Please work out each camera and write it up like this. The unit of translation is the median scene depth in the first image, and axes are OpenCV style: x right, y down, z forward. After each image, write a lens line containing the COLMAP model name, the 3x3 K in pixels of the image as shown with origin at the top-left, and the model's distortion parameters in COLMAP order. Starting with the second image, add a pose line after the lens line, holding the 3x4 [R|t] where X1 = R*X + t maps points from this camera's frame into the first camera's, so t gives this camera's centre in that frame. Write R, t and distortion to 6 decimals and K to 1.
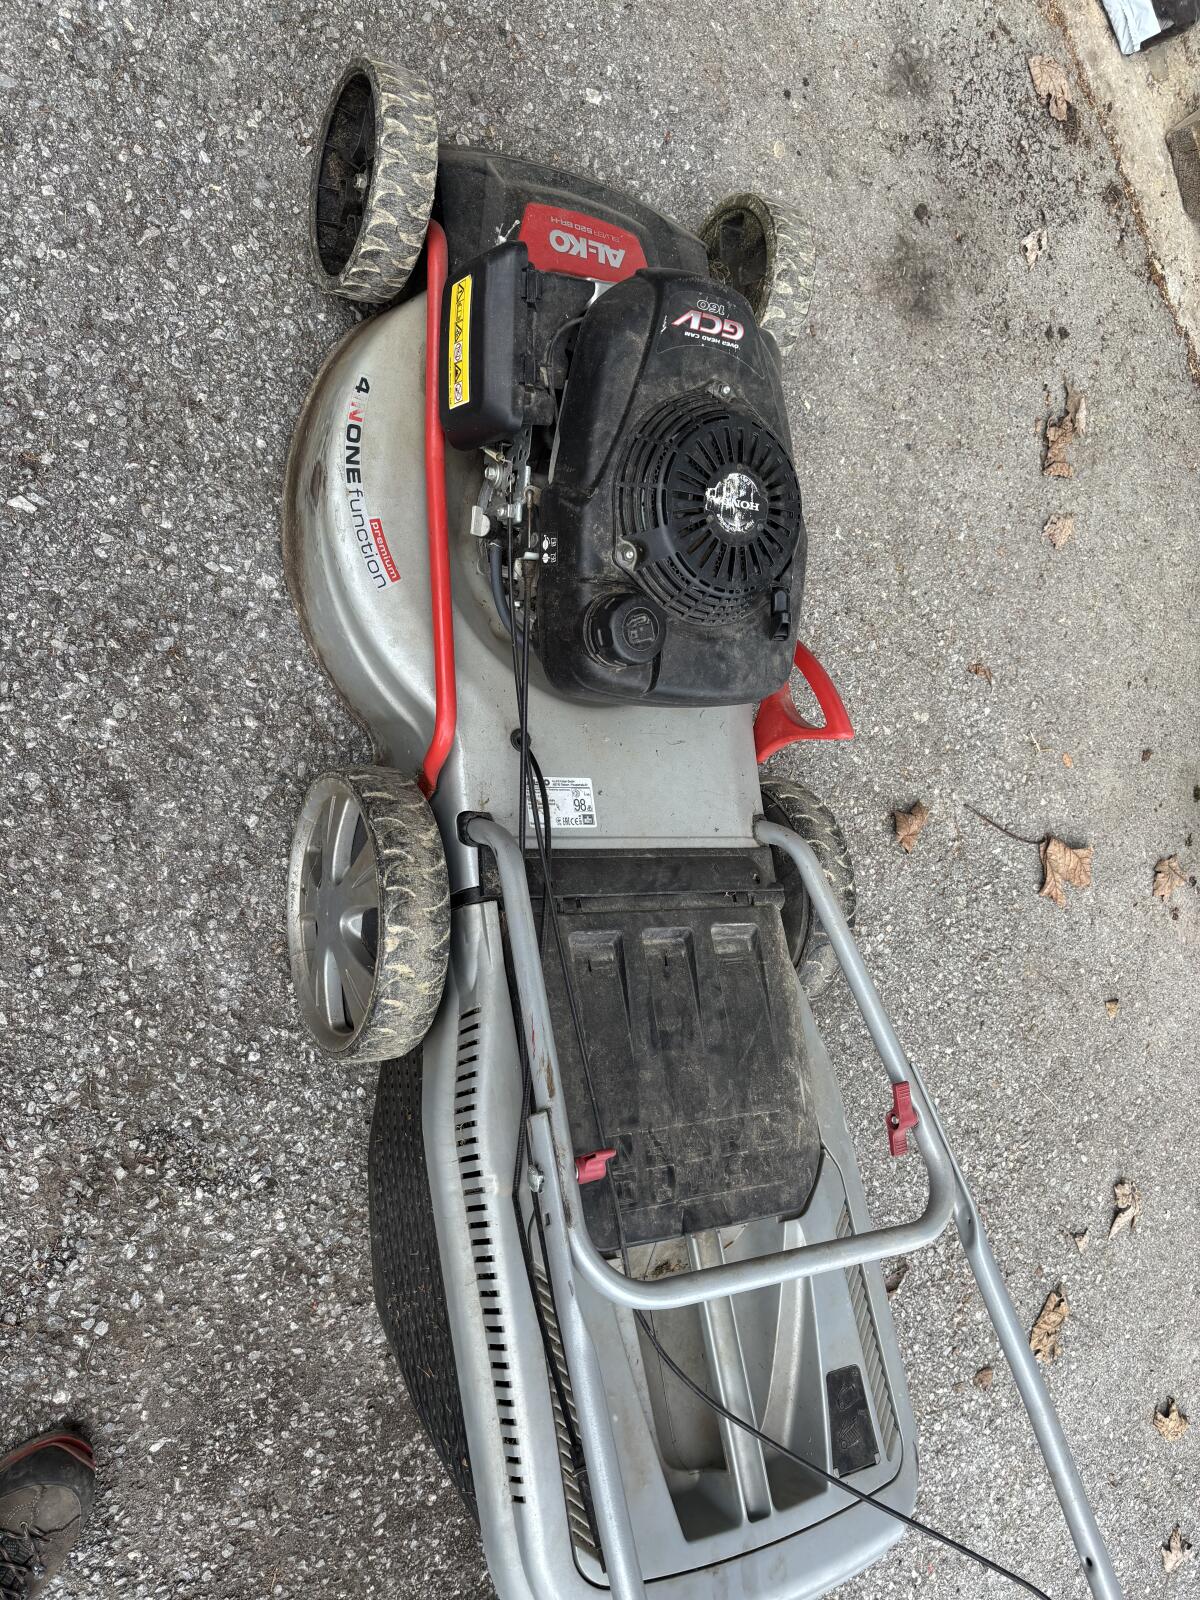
lens RADIAL K [[1245.8, 0, 592.8], [0, 1245.8, 808.2], [0, 0, 1]] dist [0.016050, -0.011660]
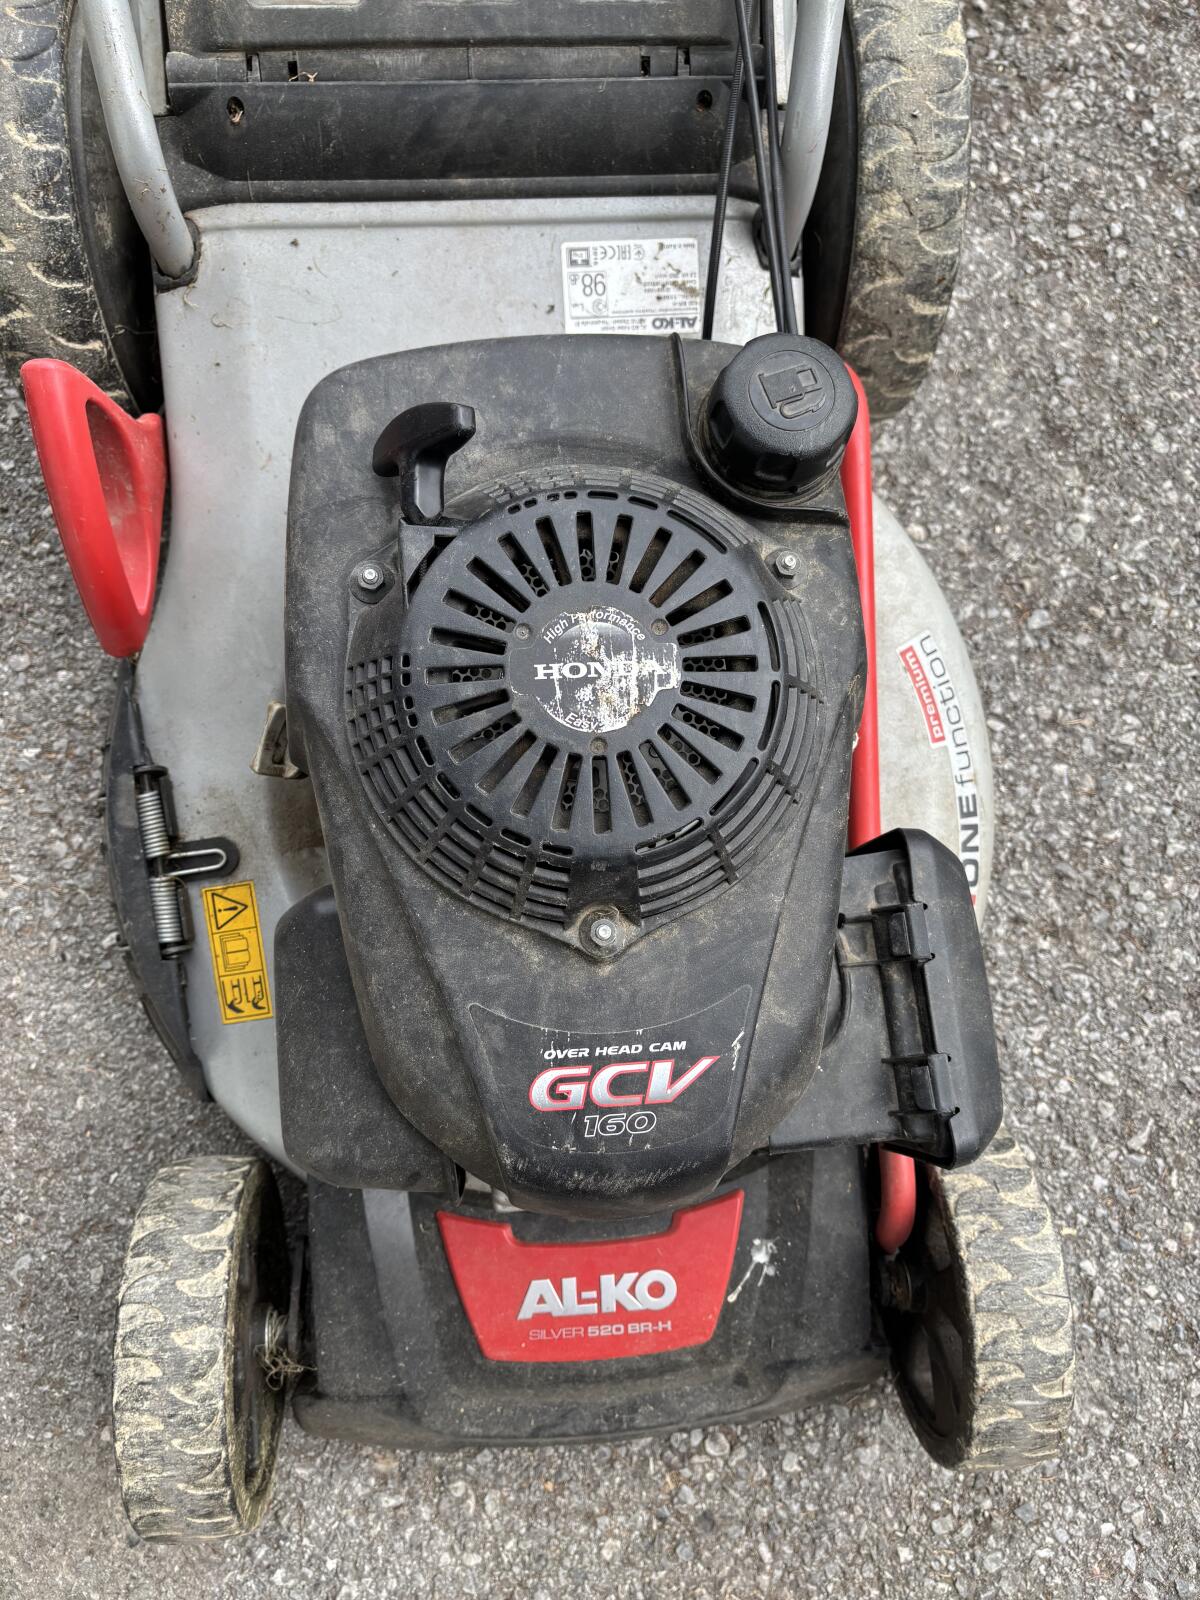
lens RADIAL K [[1245.8, 0, 604.8], [0, 1245.8, 817.1], [0, 0, 1]] dist [0.016050, -0.011660]
pose [[-0.806862, 0.023239, -0.590283, 0.333573], [-0.073586, -0.995397, 0.061396, -0.284915], [-0.586139, 0.092975, 0.804858, 0.558818]]
